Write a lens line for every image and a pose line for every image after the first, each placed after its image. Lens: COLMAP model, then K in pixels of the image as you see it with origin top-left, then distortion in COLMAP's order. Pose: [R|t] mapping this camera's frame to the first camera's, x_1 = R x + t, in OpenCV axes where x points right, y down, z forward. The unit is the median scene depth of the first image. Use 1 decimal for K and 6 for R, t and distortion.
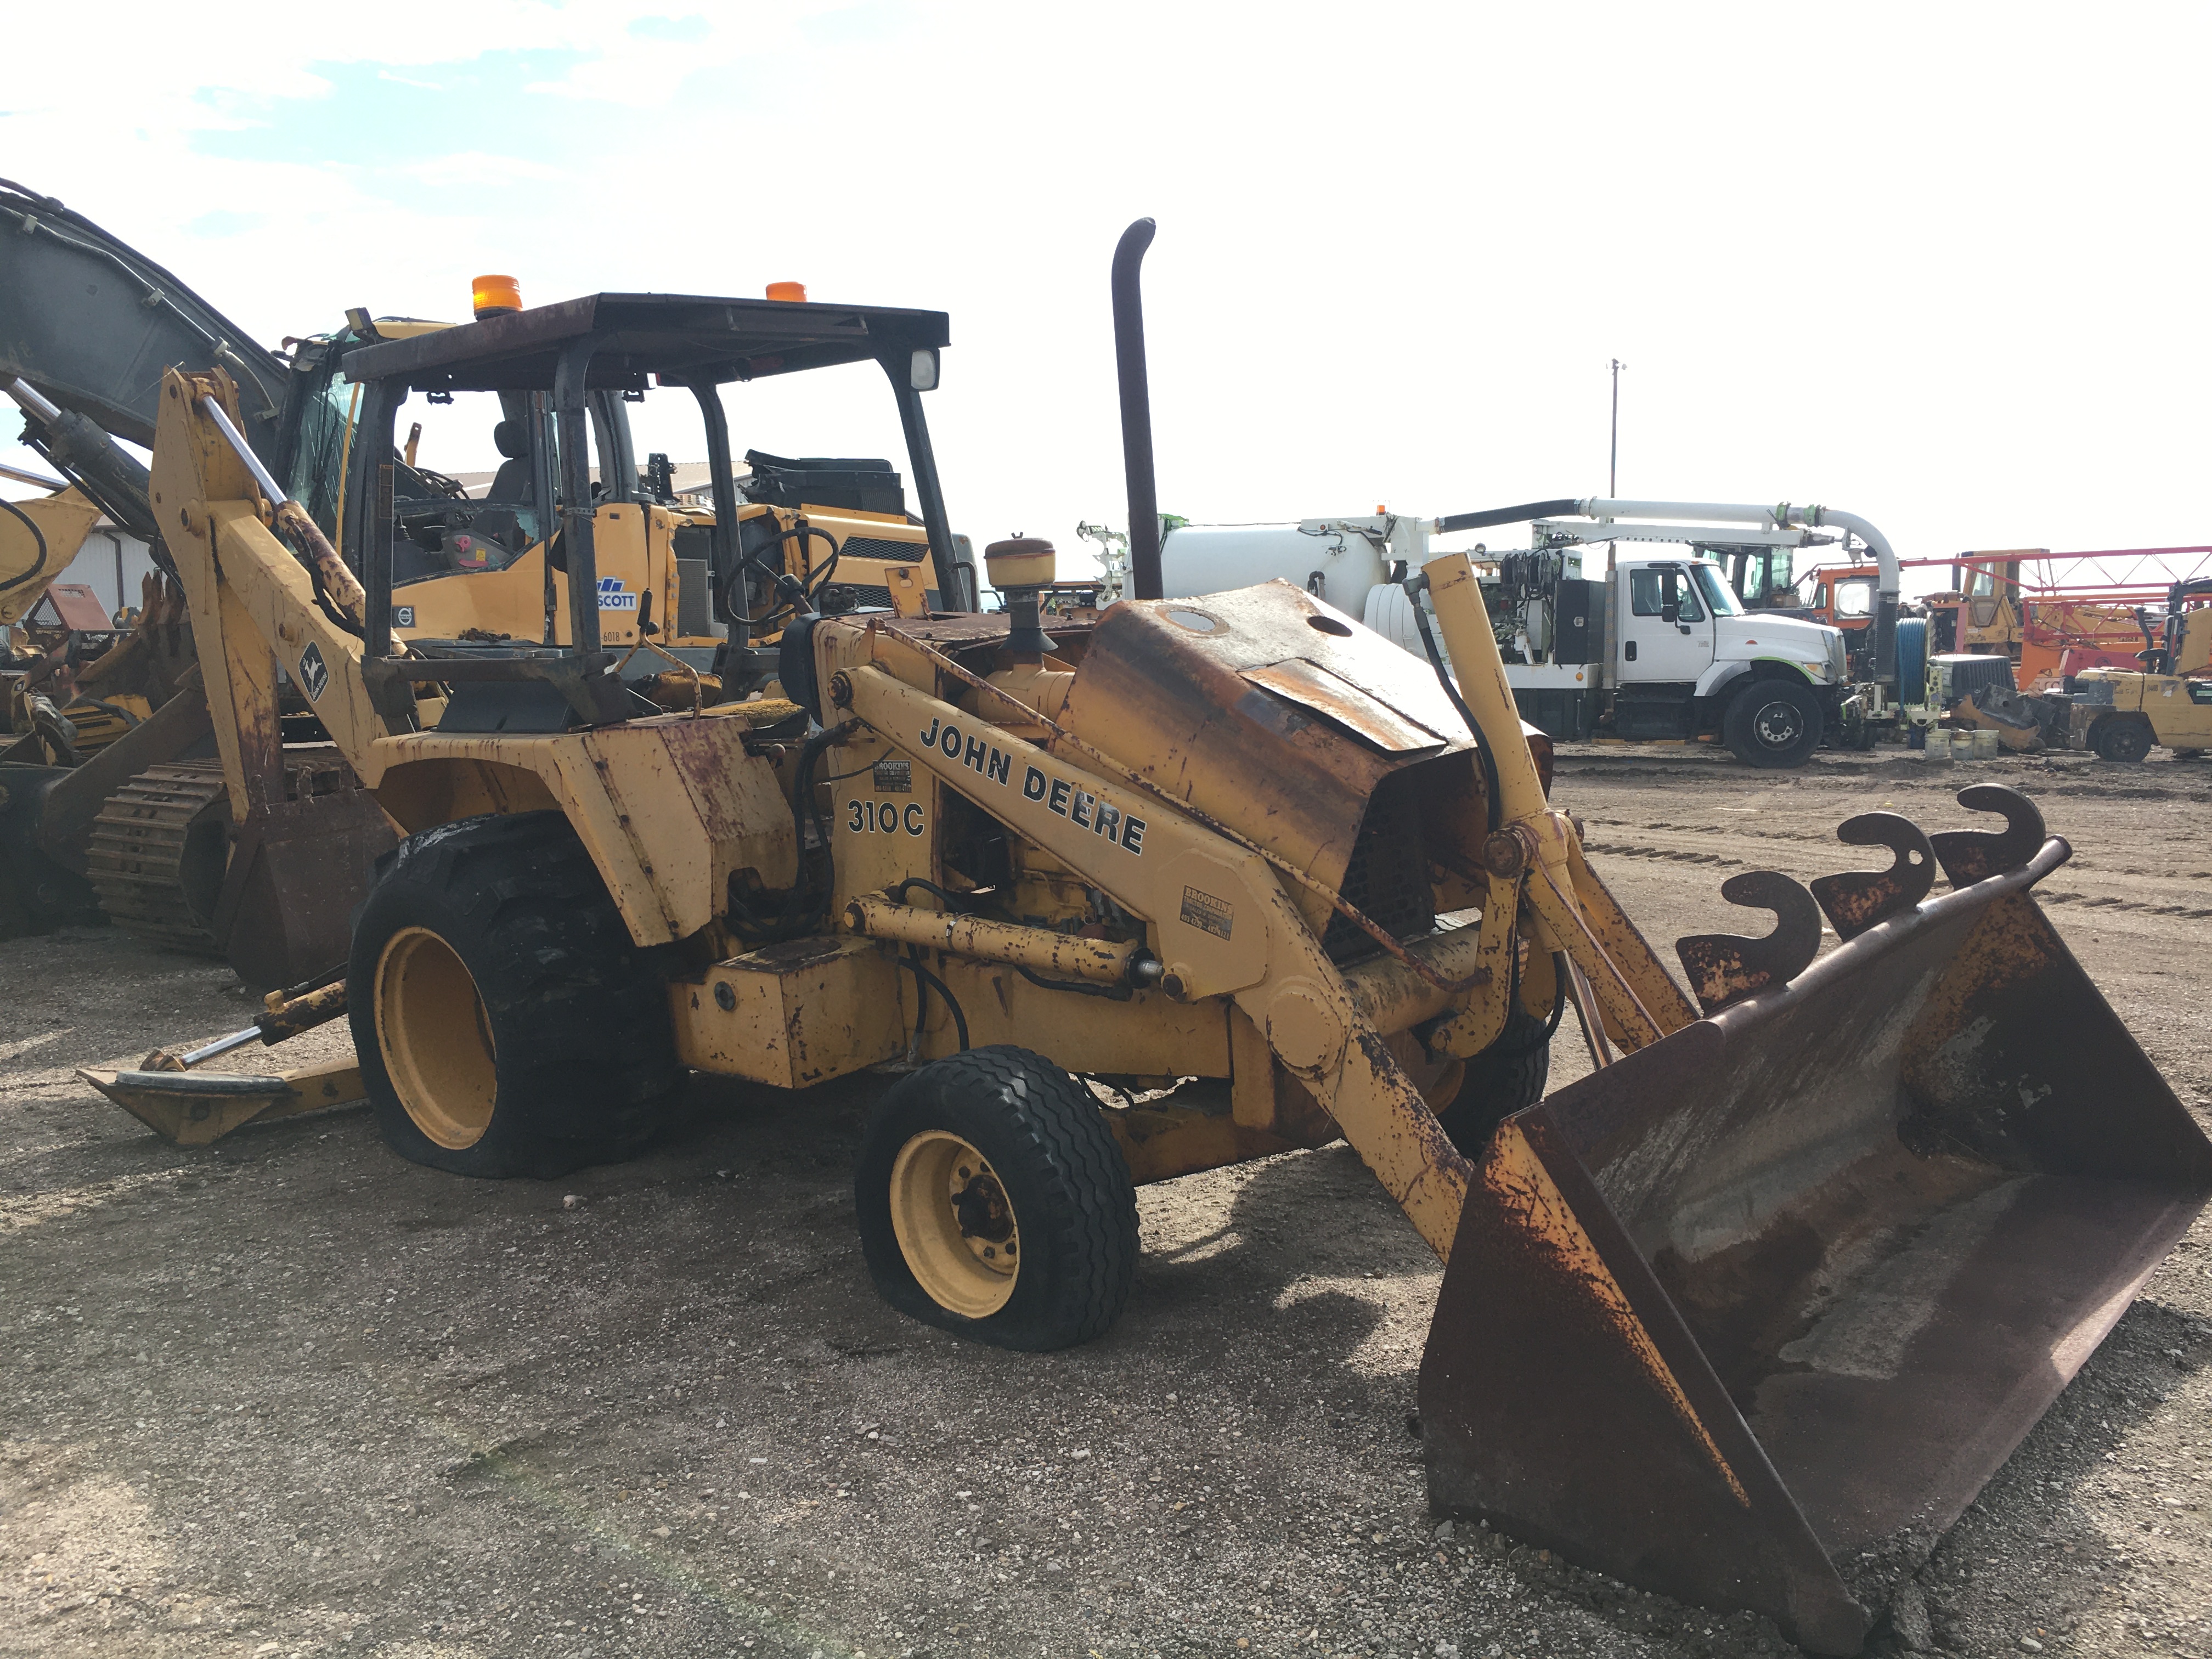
lens RADIAL K [[1890.2, 0, 1106.0], [0, 1890.2, 829.5], [0, 0, 1]] dist [0.035712, -0.003728]
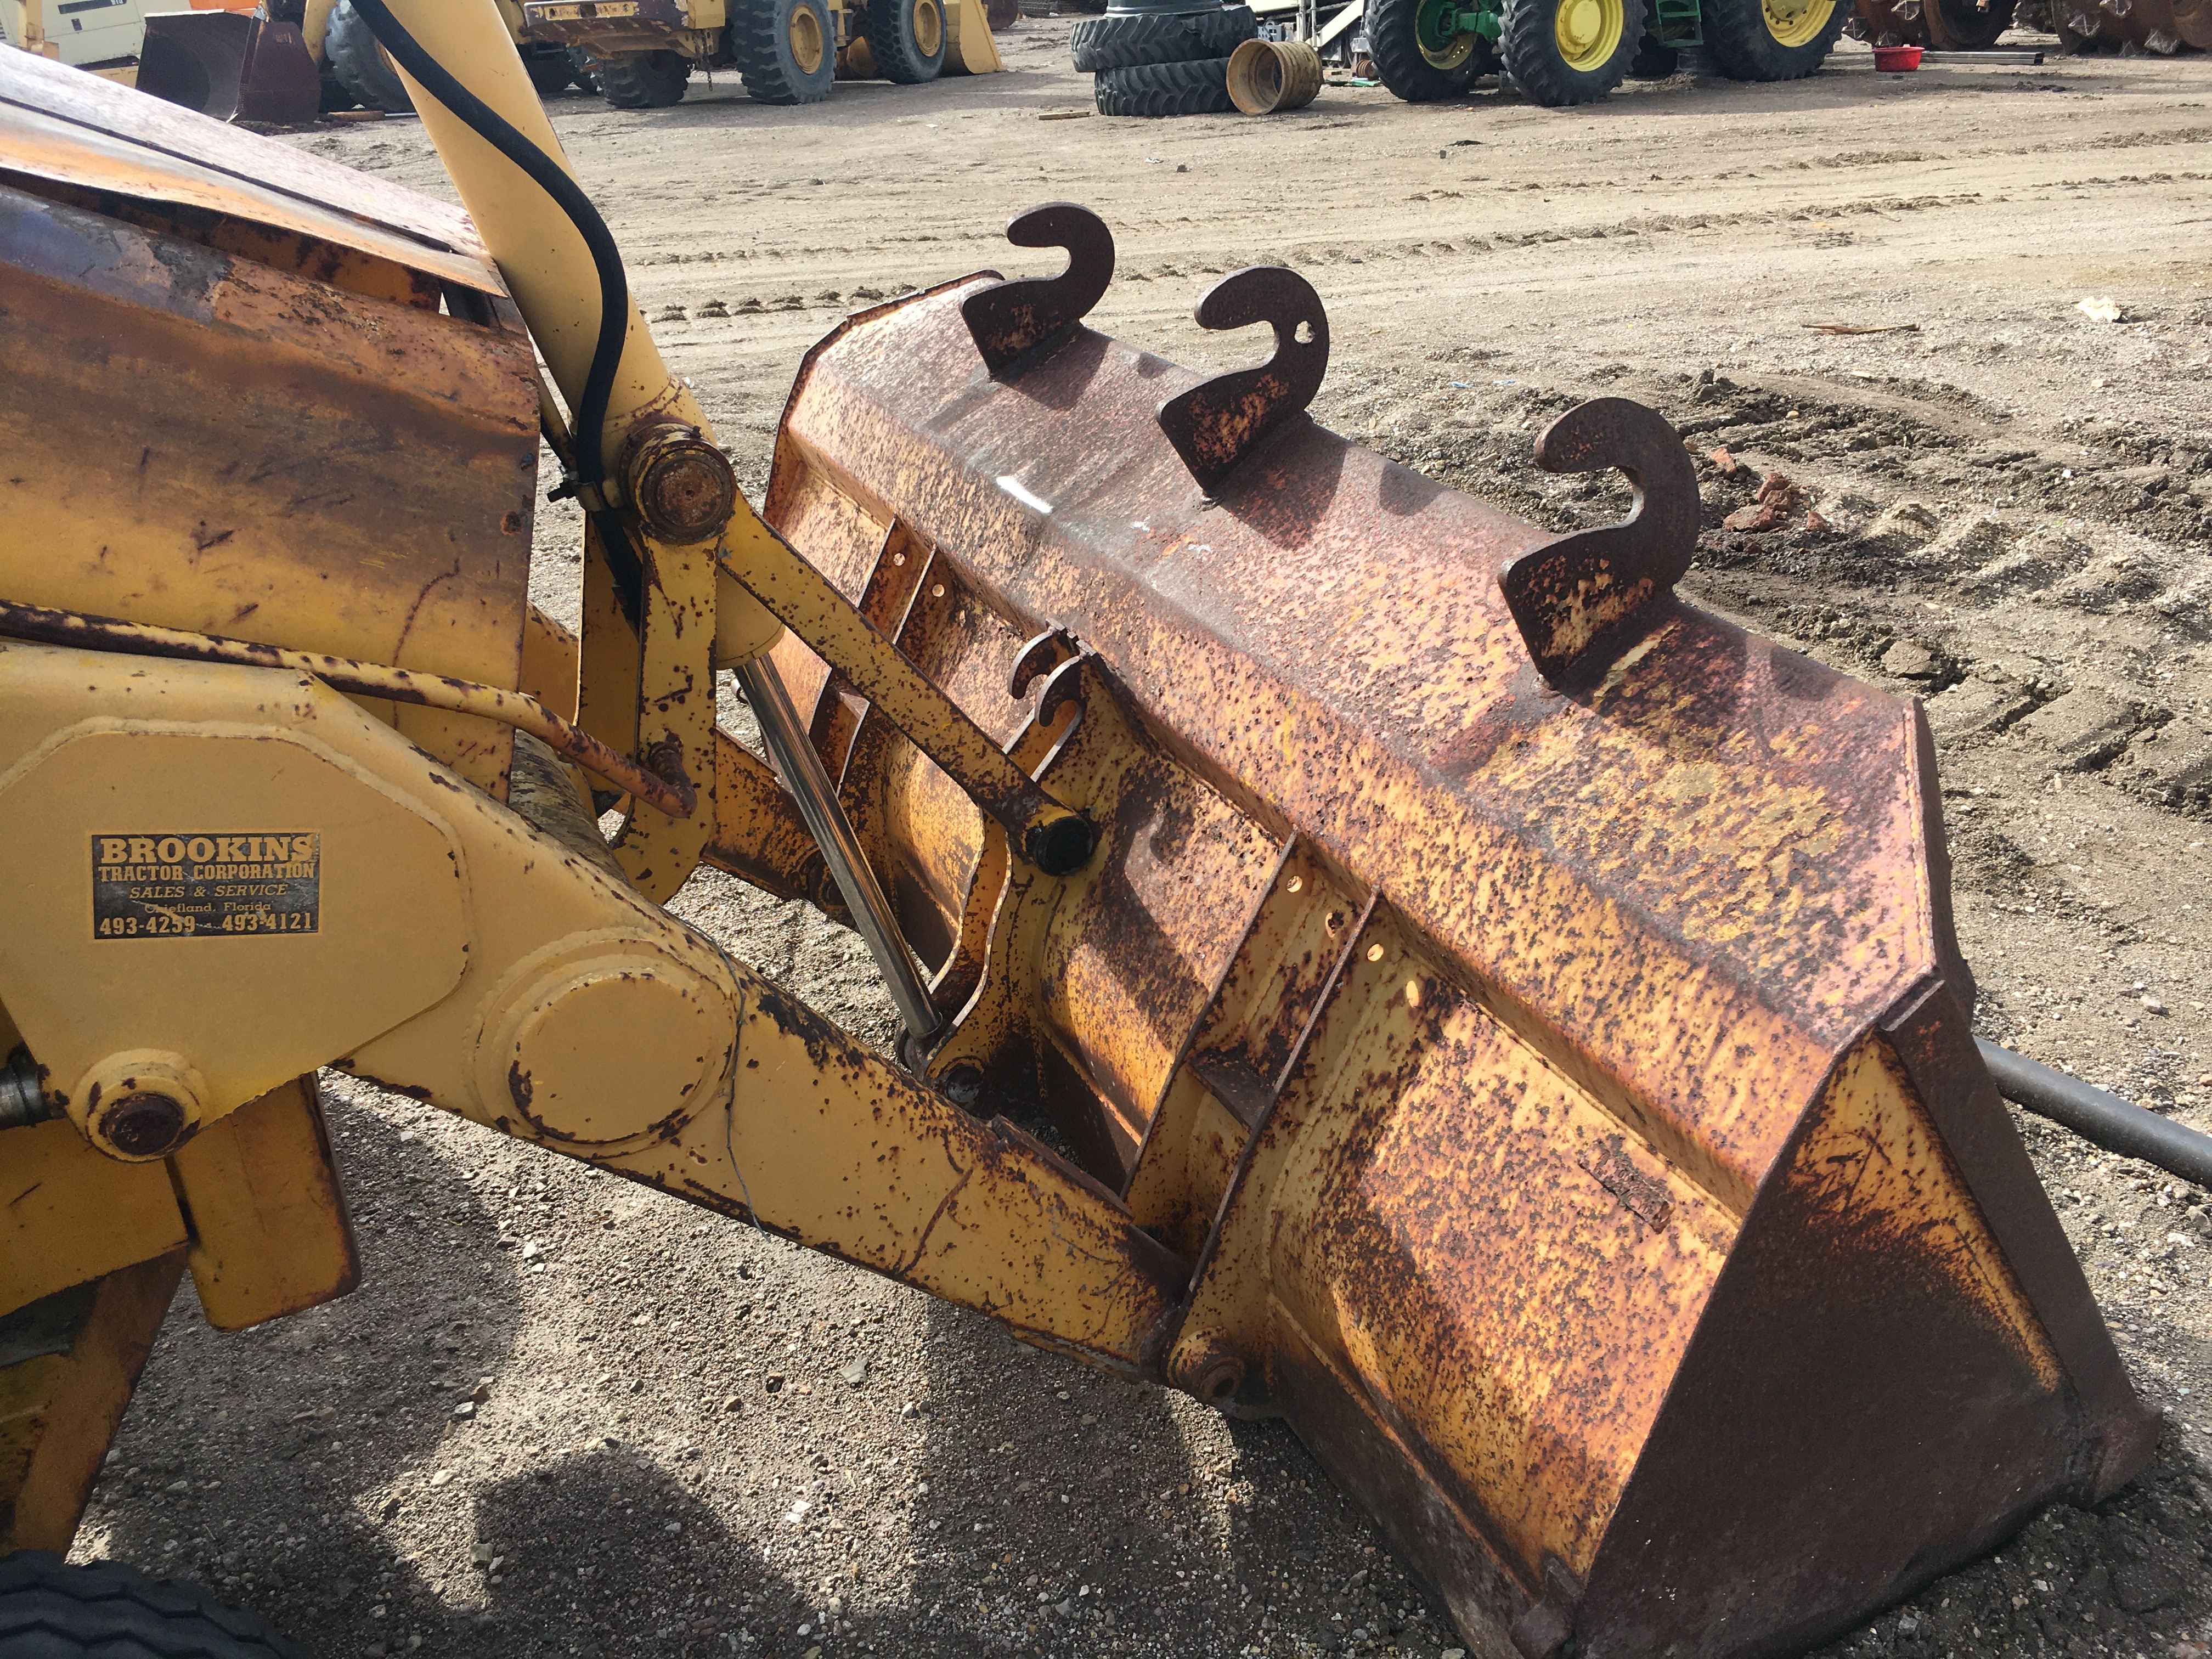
lens RADIAL K [[1890.2, 0, 1106.0], [0, 1890.2, 829.5], [0, 0, 1]] dist [0.035712, -0.003728]
pose [[0.359124, -0.401259, 0.842628, -0.167861], [0.131888, 0.915616, 0.379806, -0.071396], [-0.923924, -0.025265, 0.381741, 0.716253]]
